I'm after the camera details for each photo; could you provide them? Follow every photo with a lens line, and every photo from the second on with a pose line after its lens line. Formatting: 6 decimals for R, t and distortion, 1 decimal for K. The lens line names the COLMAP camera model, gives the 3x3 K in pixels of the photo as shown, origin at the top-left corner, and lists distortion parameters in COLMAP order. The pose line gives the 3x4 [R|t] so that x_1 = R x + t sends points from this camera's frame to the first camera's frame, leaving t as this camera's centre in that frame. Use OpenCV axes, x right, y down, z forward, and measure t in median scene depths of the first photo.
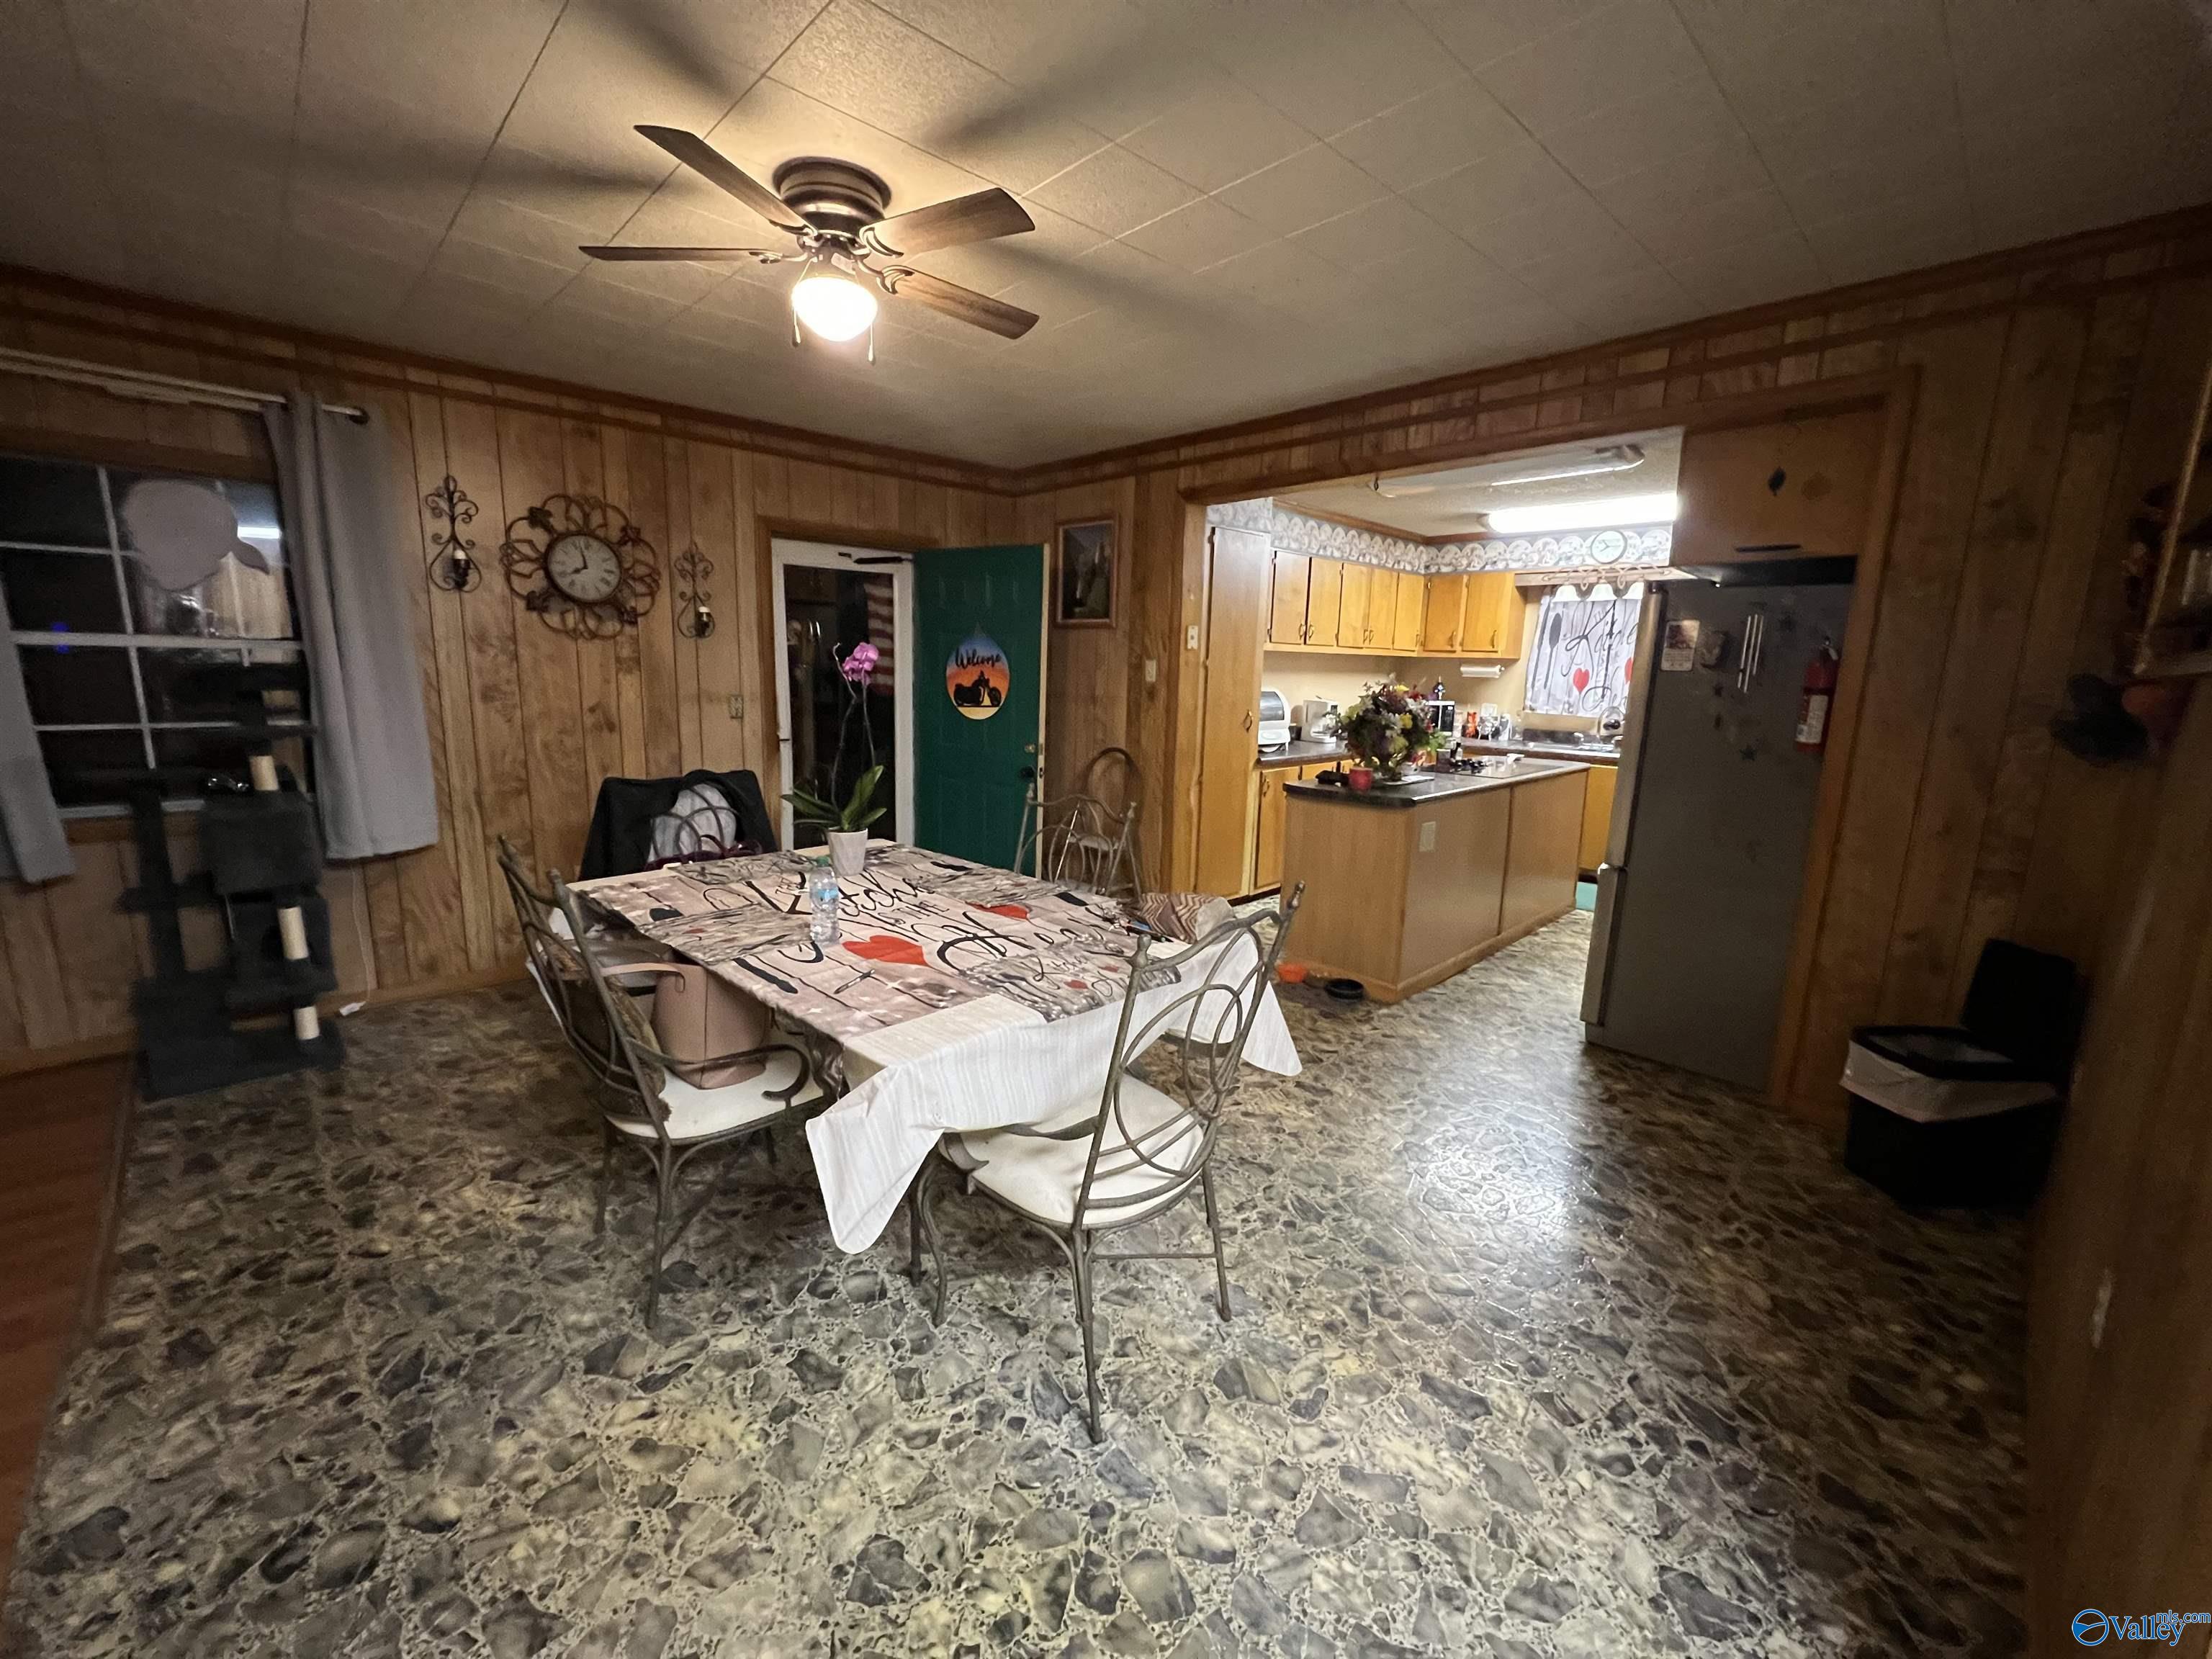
lens RADIAL K [[888.2, 0, 1106.0], [0, 888.2, 829.5], [0, 0, 1]] dist [-0.002495, -0.000064]
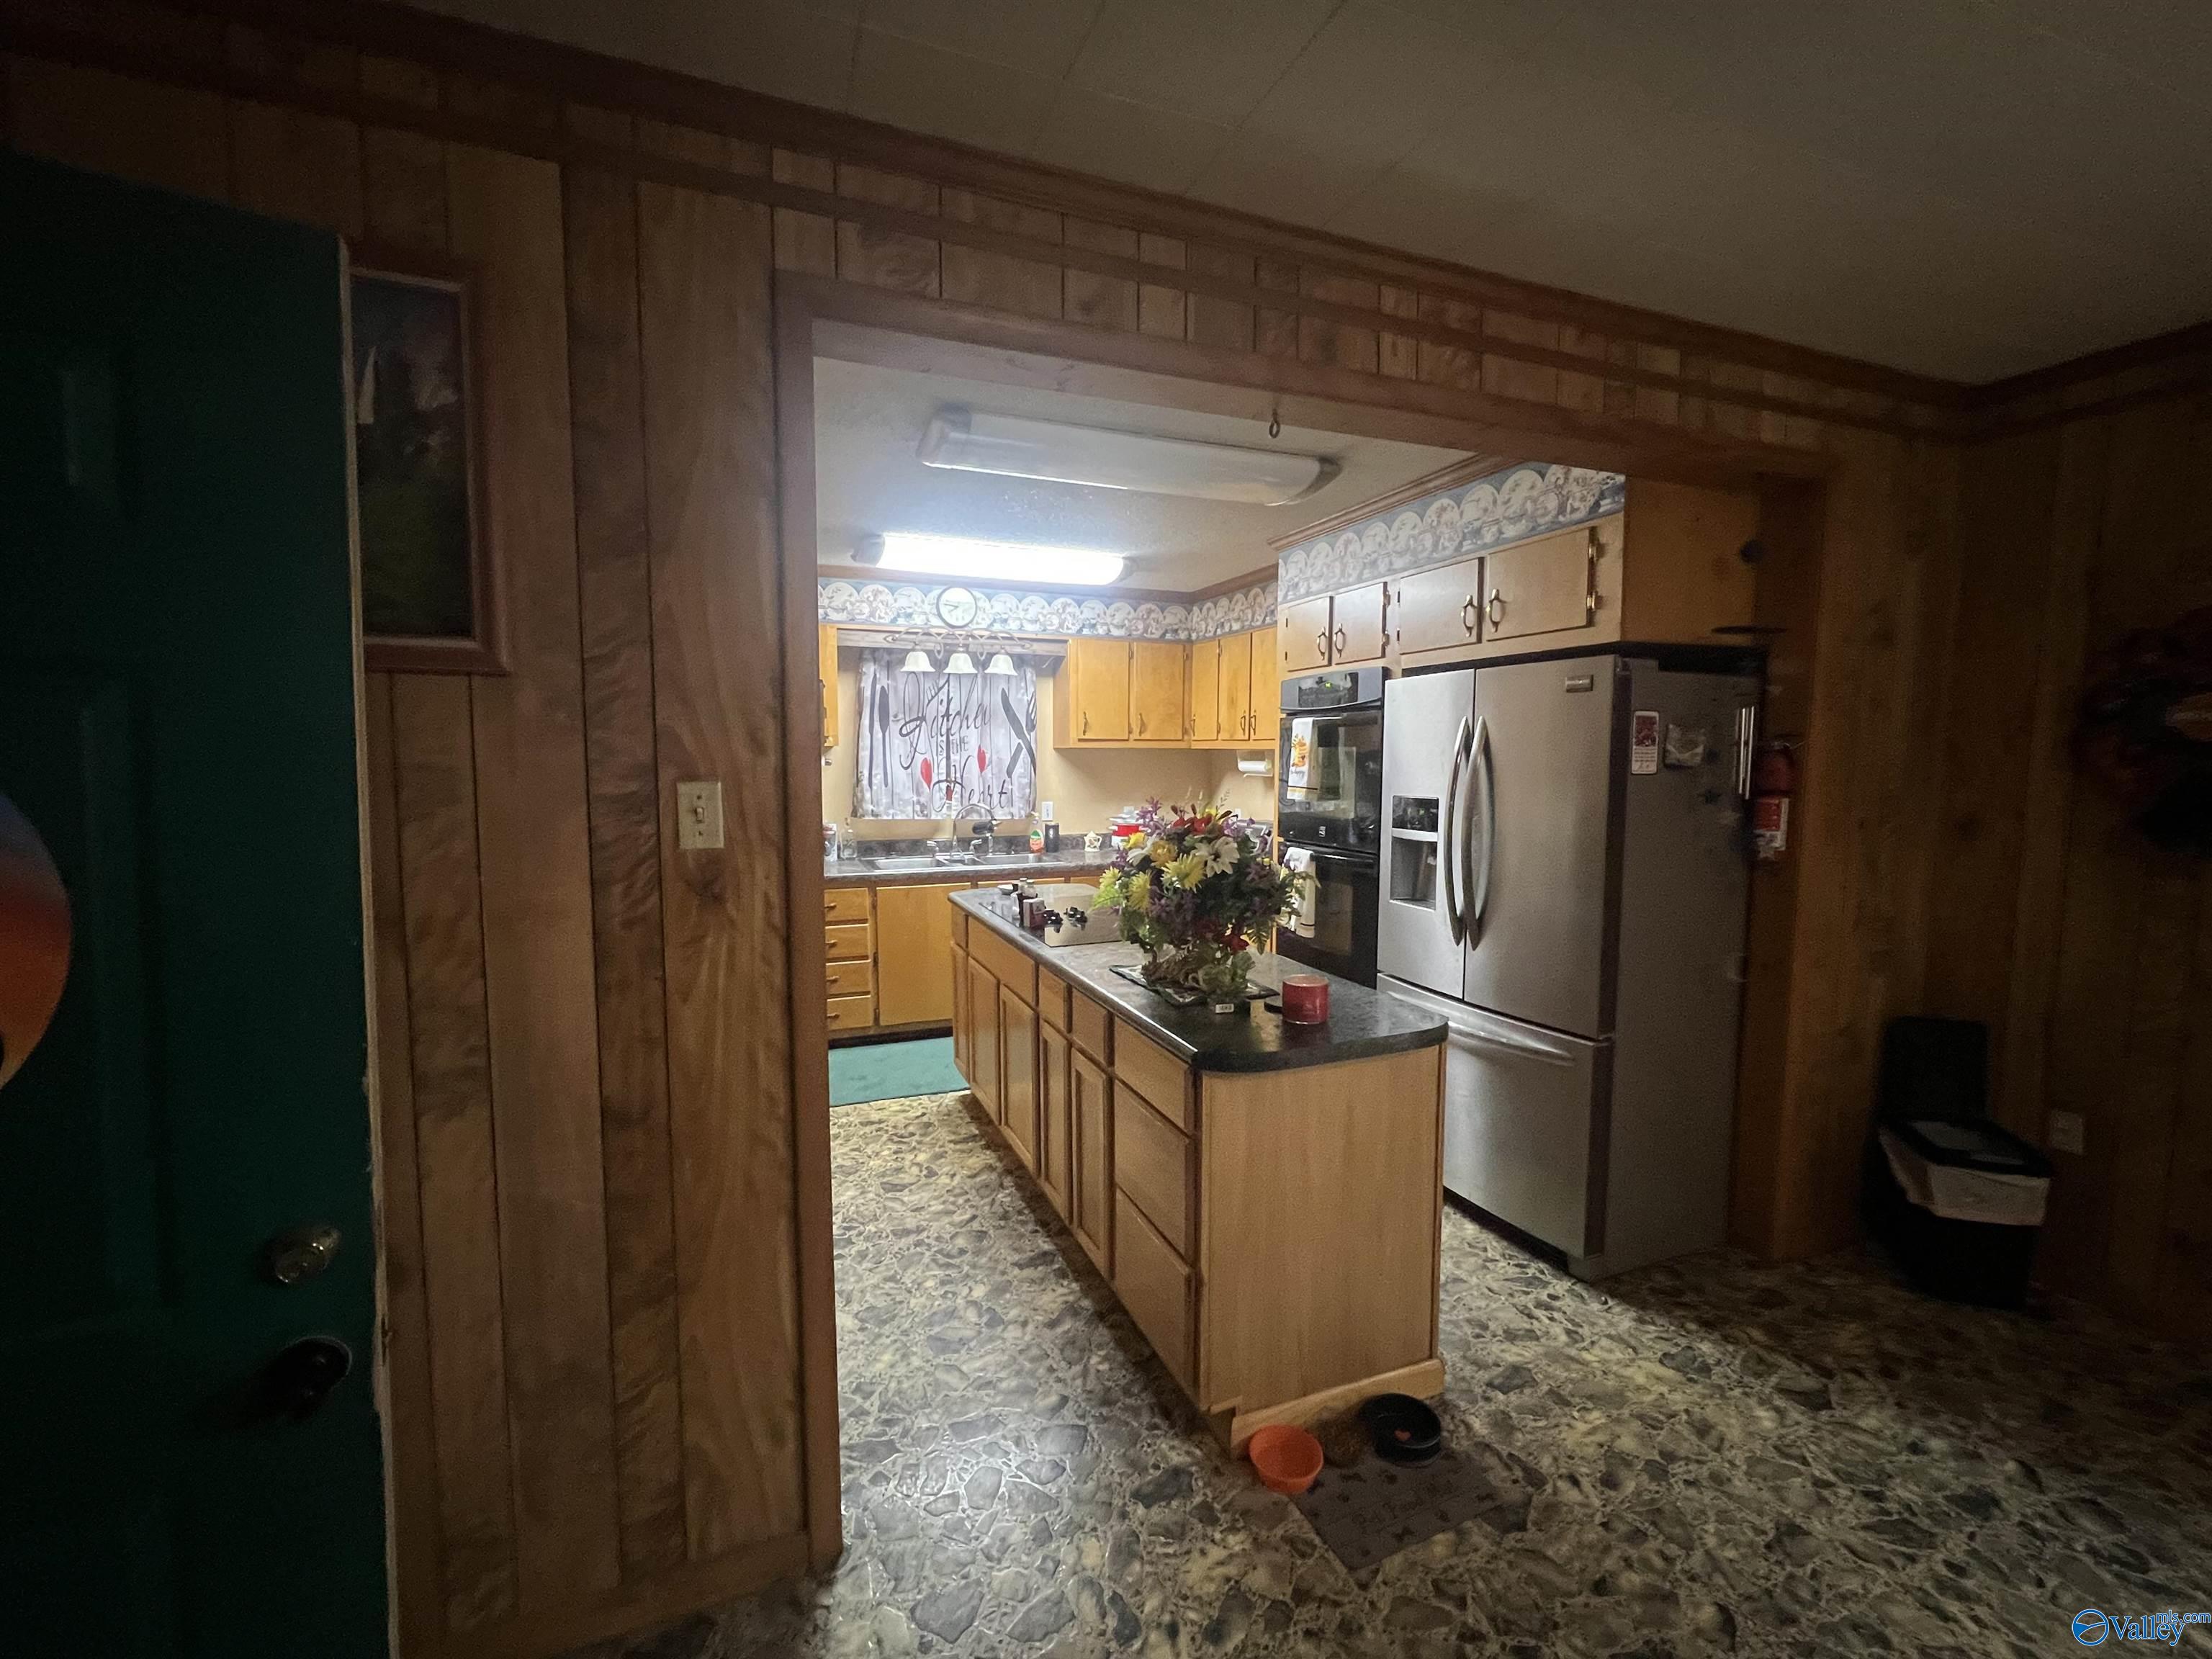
lens RADIAL K [[914.8, 0, 1100.1], [0, 914.8, 831.7], [0, 0, 1]] dist [0.000762, 0.000125]
pose [[0.392634, -0.099042, 0.914346, -0.174898], [0.174724, 0.984111, 0.031571, -0.145619], [-0.902945, 0.147362, 0.403700, 0.683006]]
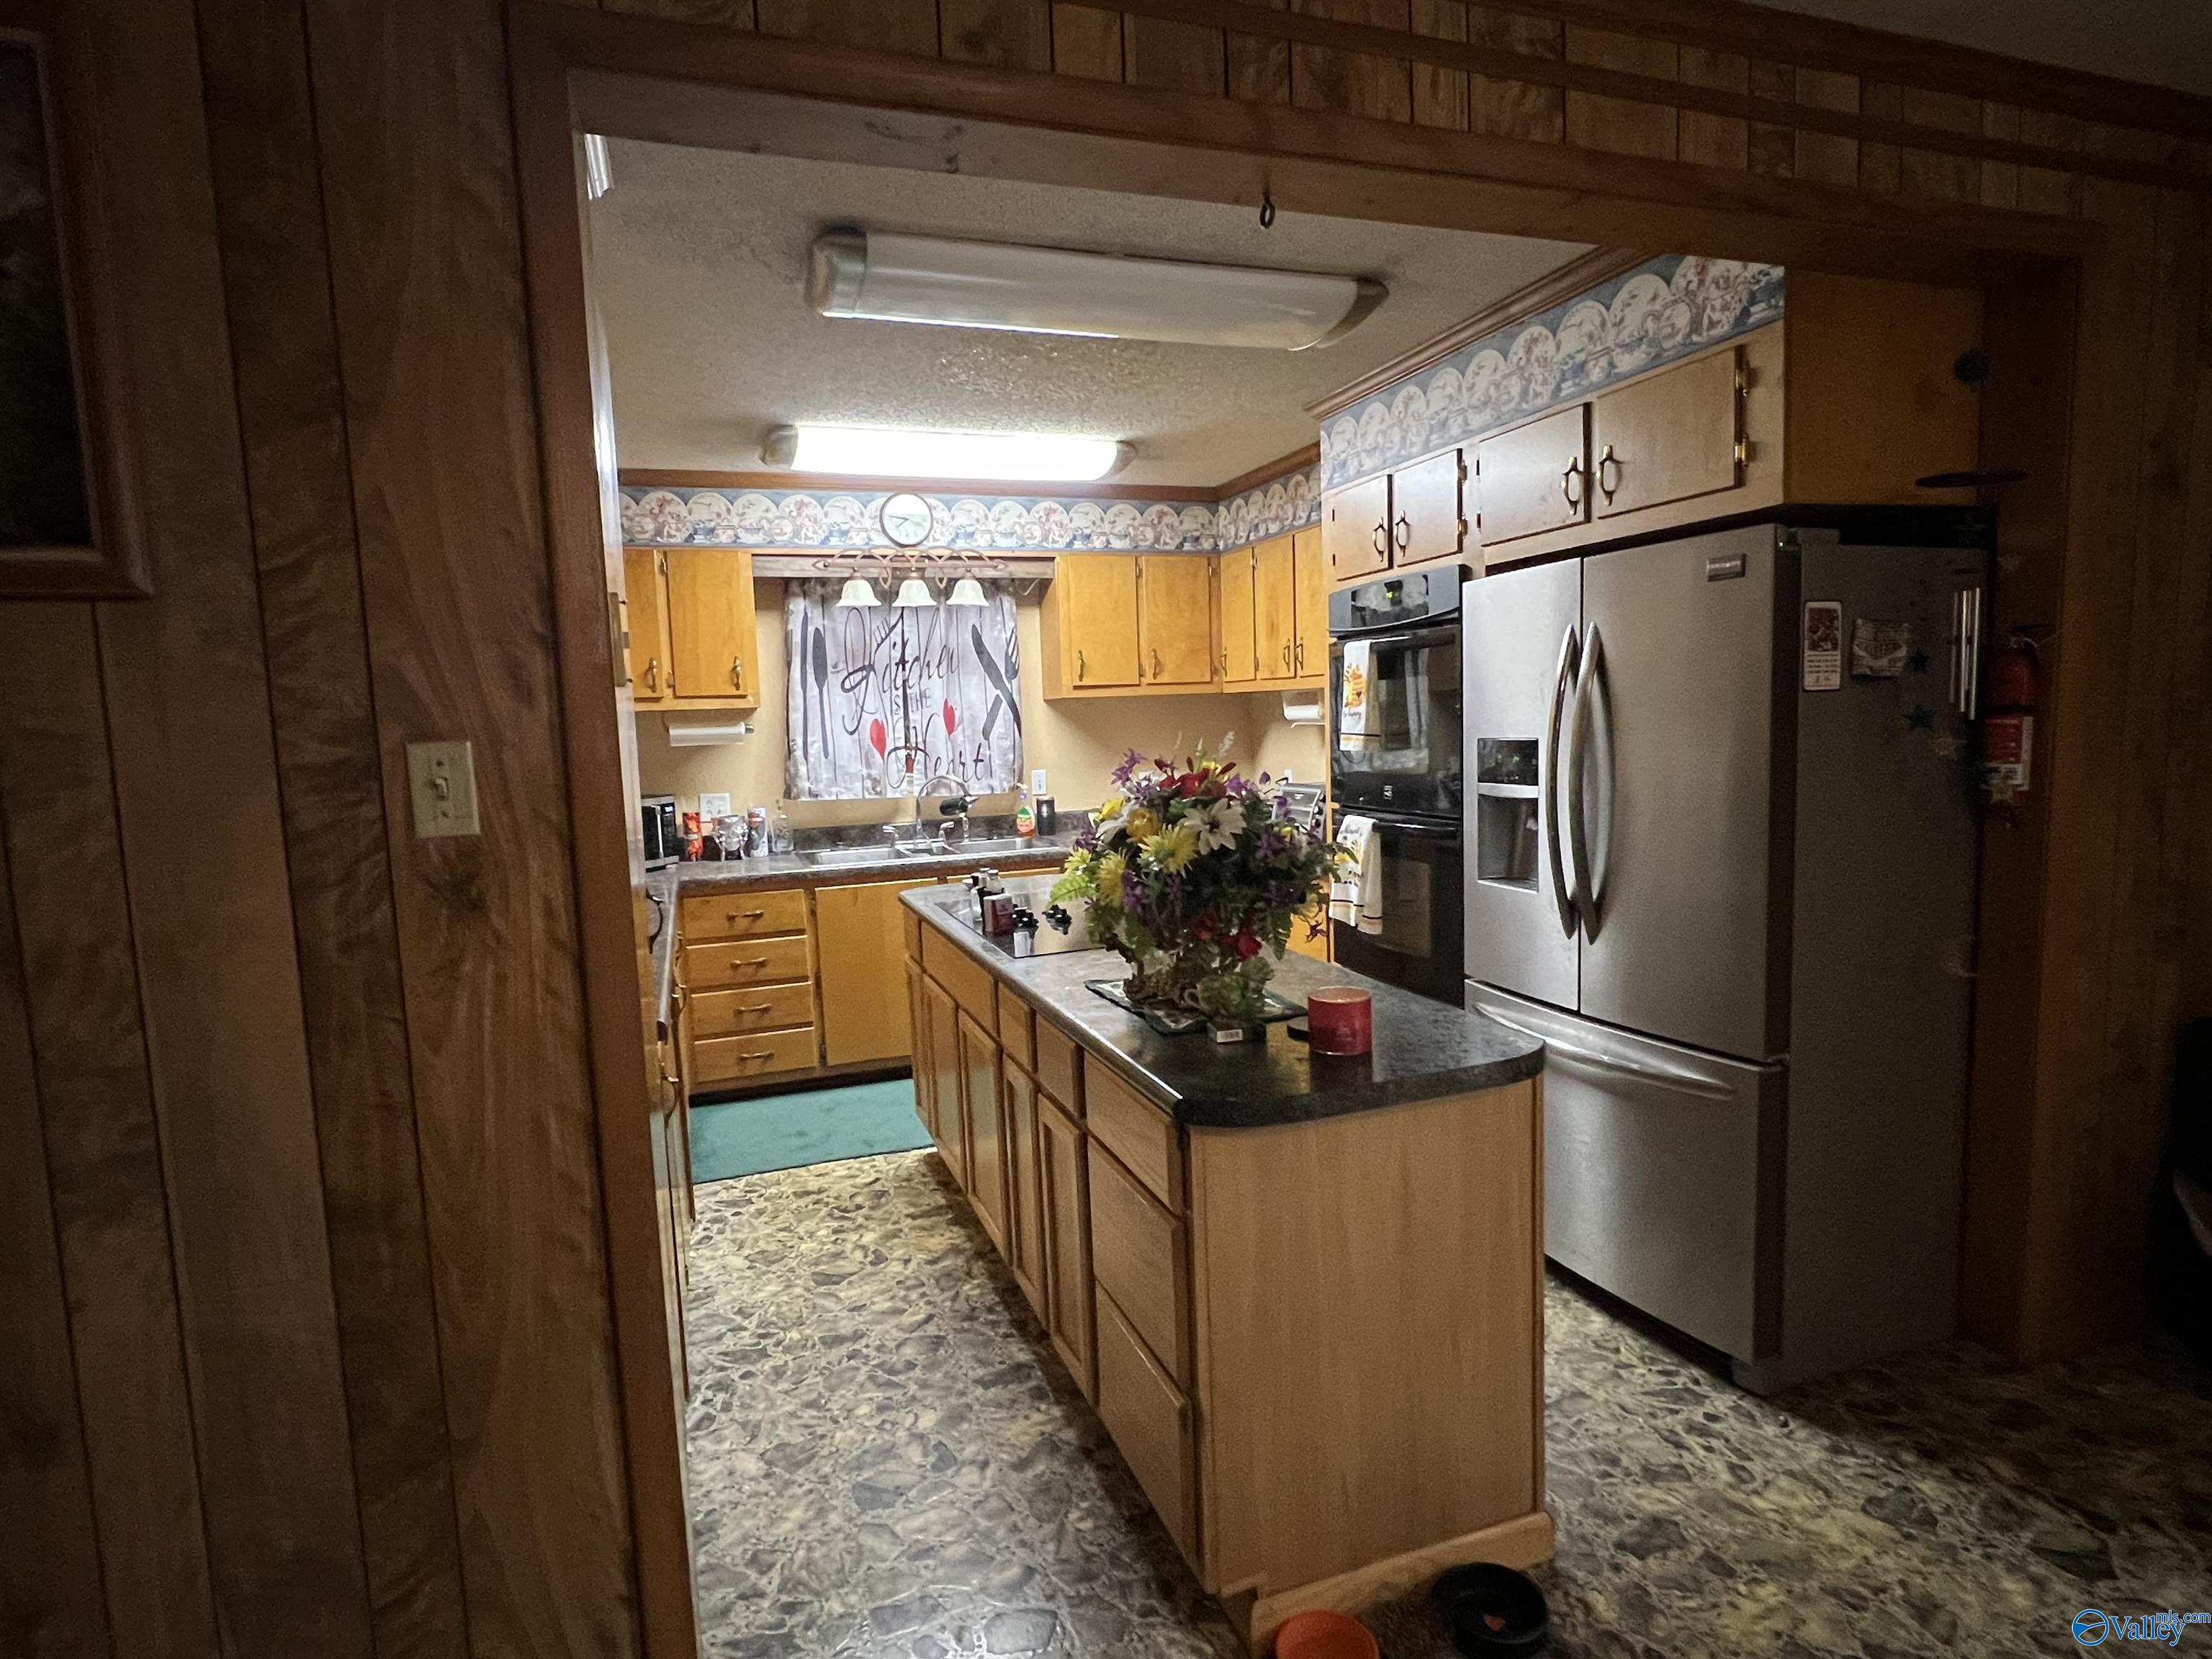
lens RADIAL K [[1143.3, 0, 1093.6], [0, 1143.3, 836.2], [0, 0, 1]] dist [0.000538, 0.000827]
pose [[0.427288, -0.133331, 0.894230, -0.126083], [0.212299, 0.976209, 0.044112, -0.133543], [-0.878837, 0.170996, 0.445428, 0.672779]]
